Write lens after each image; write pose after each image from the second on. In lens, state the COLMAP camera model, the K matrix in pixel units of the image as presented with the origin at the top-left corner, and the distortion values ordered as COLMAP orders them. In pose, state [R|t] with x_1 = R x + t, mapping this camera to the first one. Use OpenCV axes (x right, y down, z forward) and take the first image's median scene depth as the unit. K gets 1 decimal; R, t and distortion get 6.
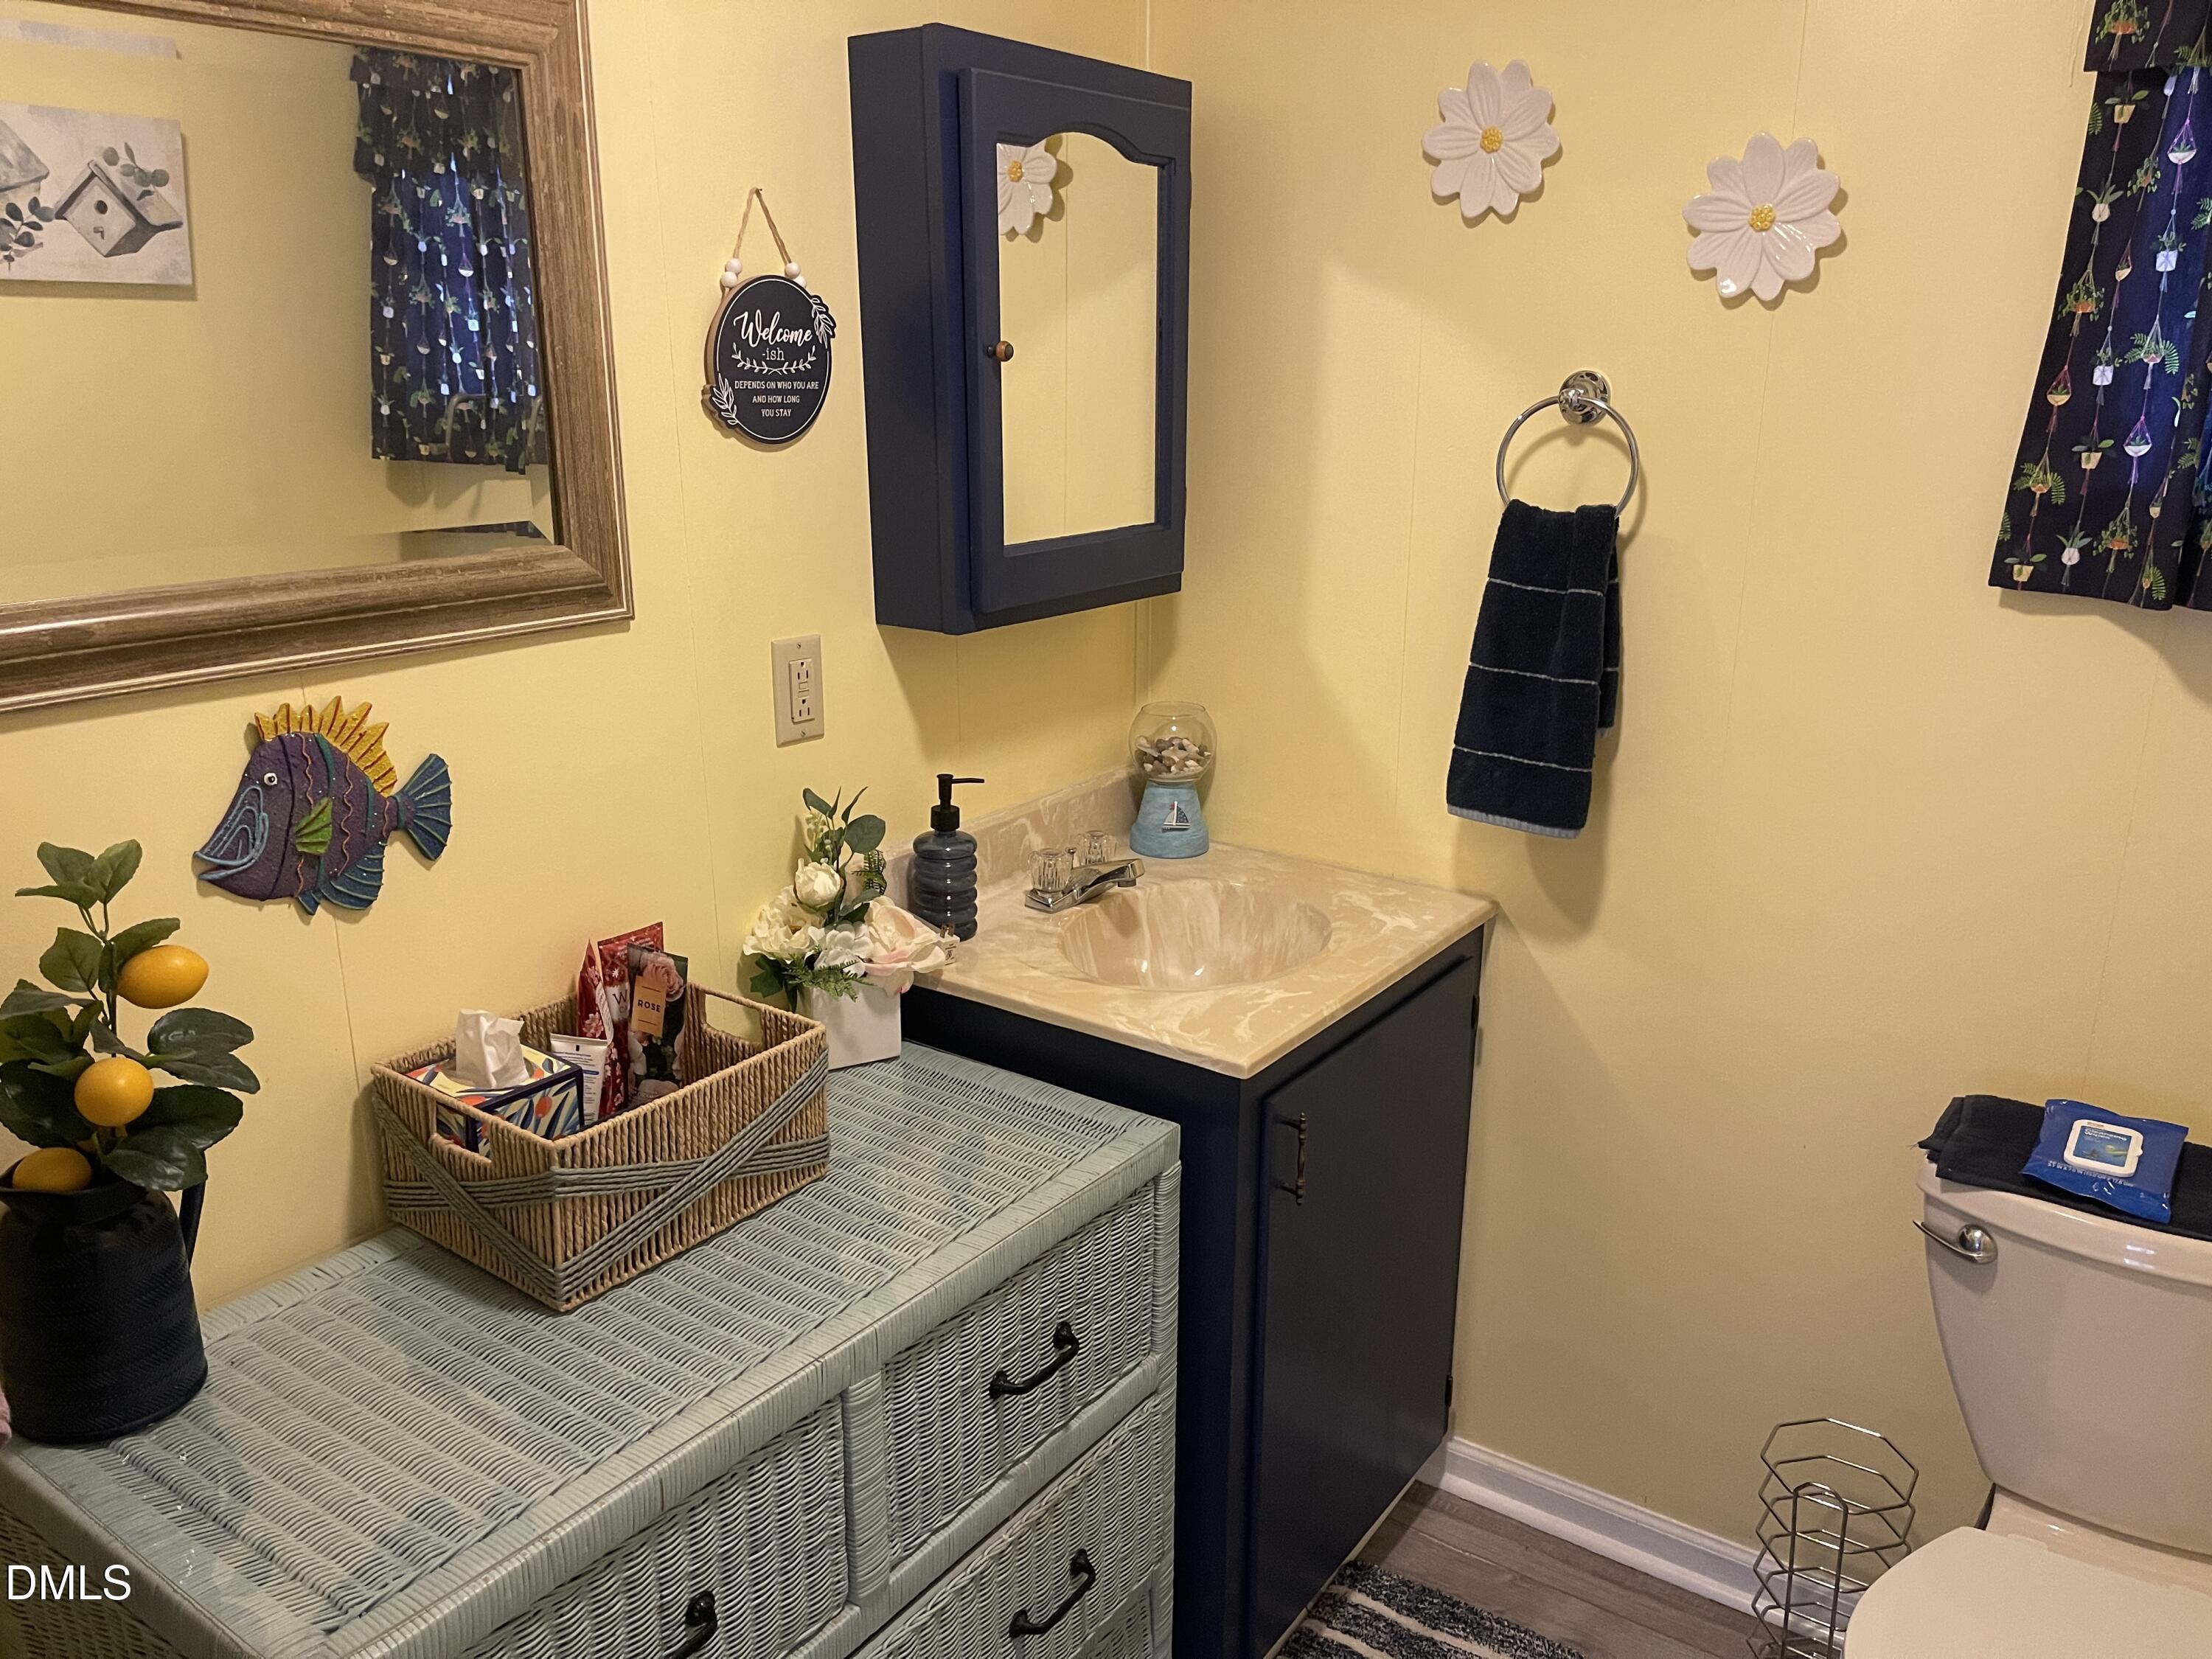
lens RADIAL K [[1697.3, 0, 1095.4], [0, 1697.3, 850.3], [0, 0, 1]] dist [0.052648, -0.086056]
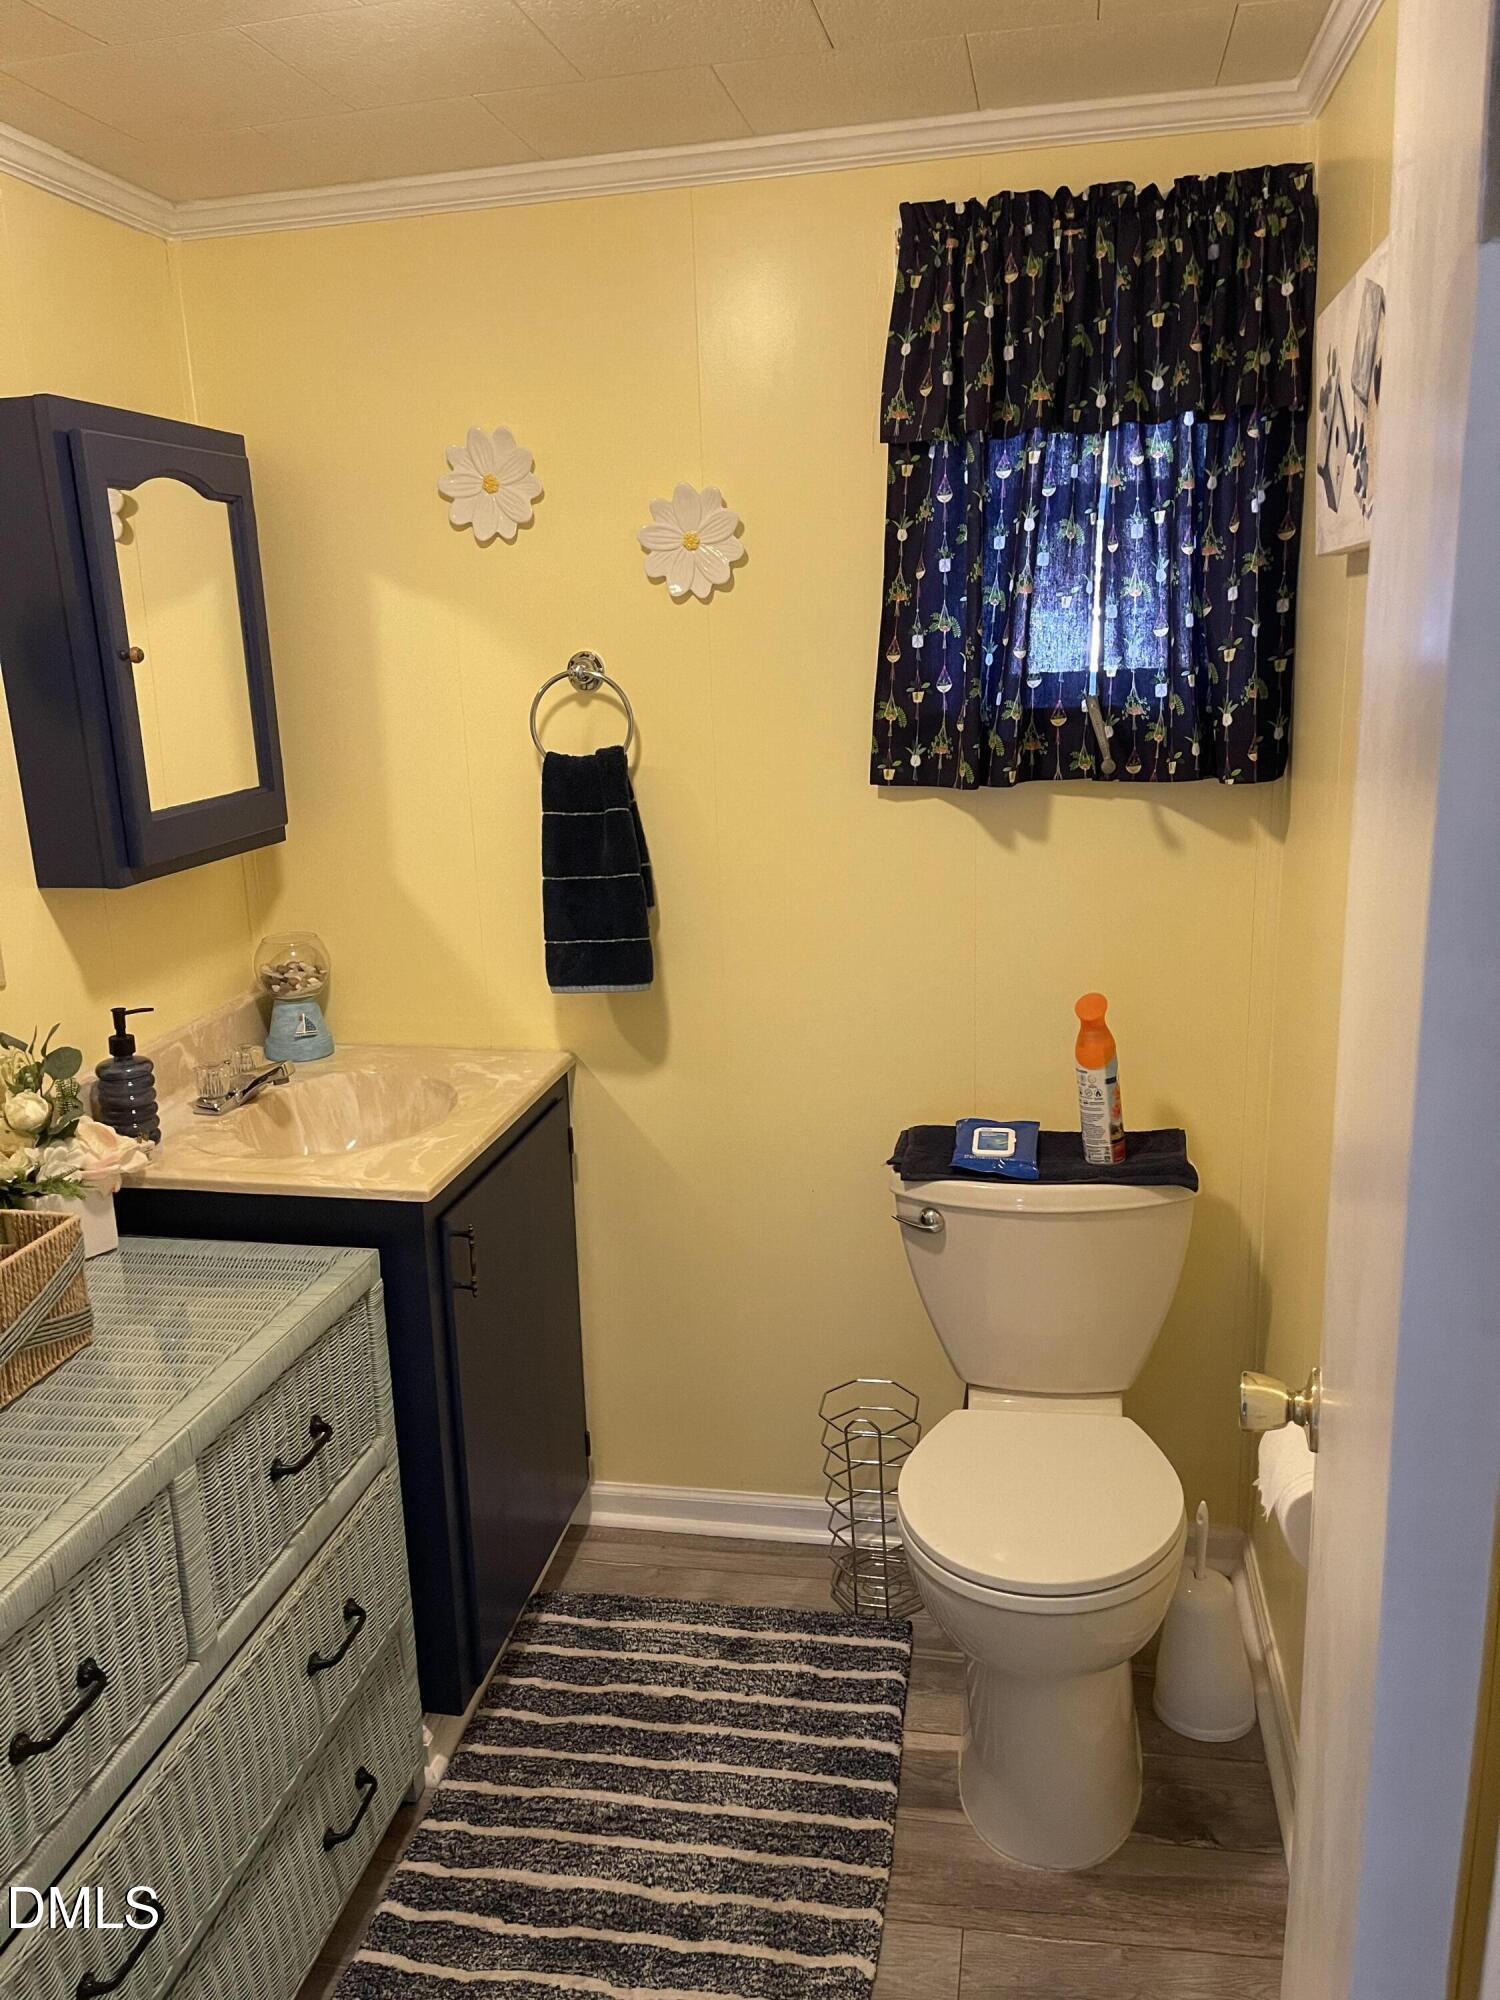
lens RADIAL K [[1534.6, 0, 745.6], [0, 1534.6, 1010.6], [0, 0, 1]] dist [0.052648, -0.086056]
pose [[0.912249, -0.133044, 0.387429, -0.117247], [0.150151, 0.988563, -0.014074, 0.041169], [-0.381125, 0.071012, 0.921792, -0.170929]]
